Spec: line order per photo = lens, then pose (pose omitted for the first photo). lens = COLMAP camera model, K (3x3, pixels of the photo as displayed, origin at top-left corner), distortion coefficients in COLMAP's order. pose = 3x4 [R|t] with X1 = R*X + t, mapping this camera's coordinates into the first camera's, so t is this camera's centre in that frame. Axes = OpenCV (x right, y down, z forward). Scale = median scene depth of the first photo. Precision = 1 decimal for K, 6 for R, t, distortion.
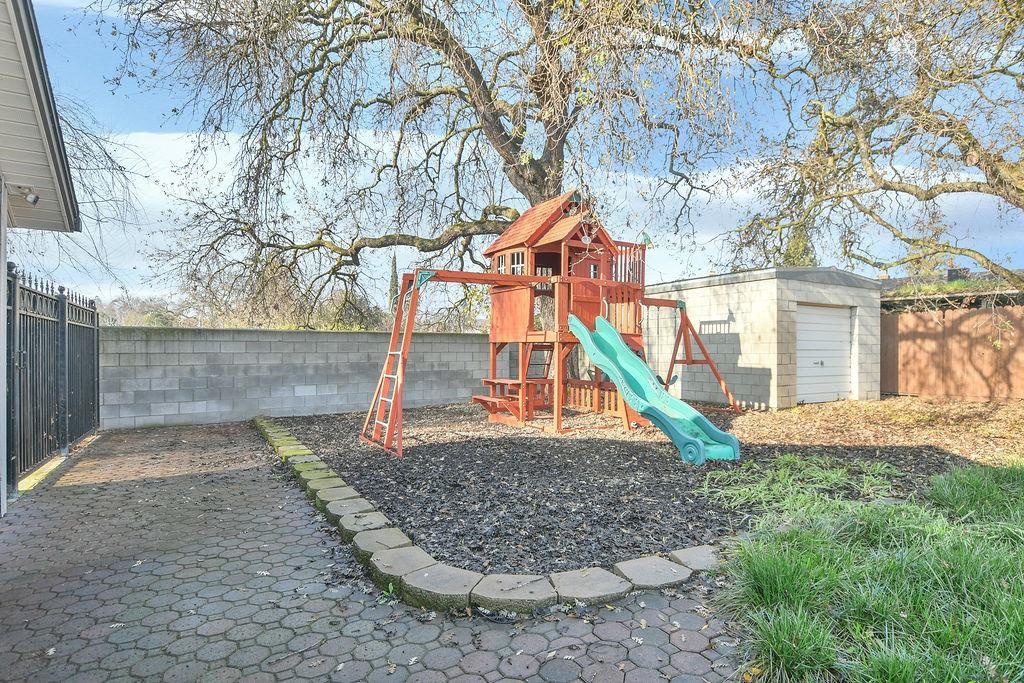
lens RADIAL K [[565.2, 0, 517.3], [0, 565.2, 352.5], [0, 0, 1]] dist [0.000986, 0.000081]
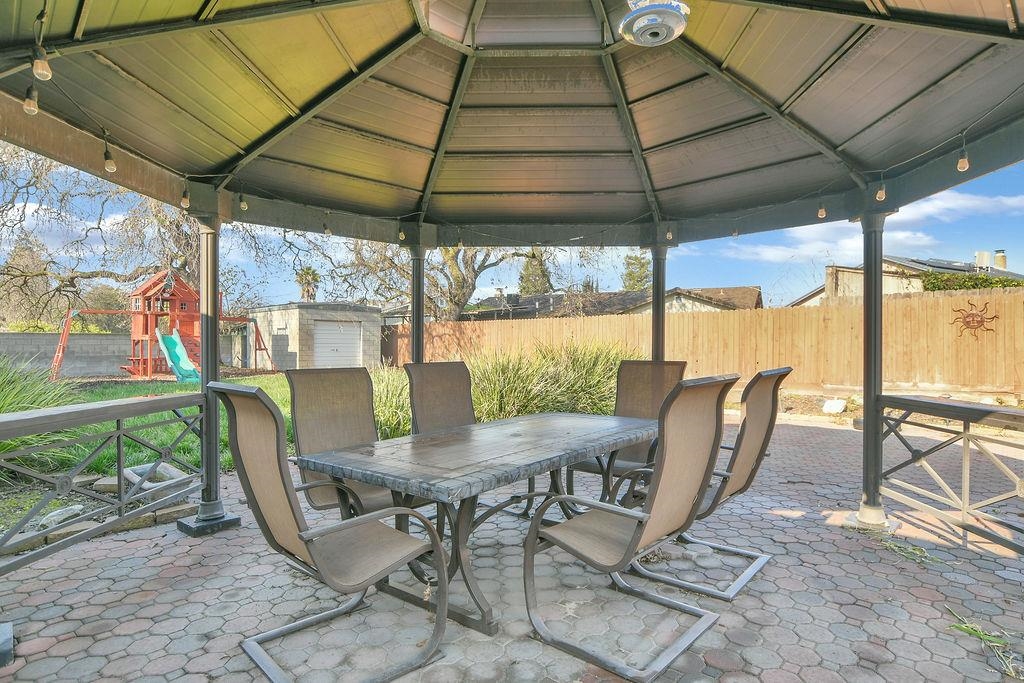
lens RADIAL K [[565.2, 0, 517.3], [0, 565.2, 352.5], [0, 0, 1]] dist [0.000986, 0.000081]
pose [[0.957212, -0.003316, 0.289370, 0.572141], [-0.000161, 0.999928, 0.011991, 0.003532], [-0.289389, -0.011524, 0.957142, -1.106734]]
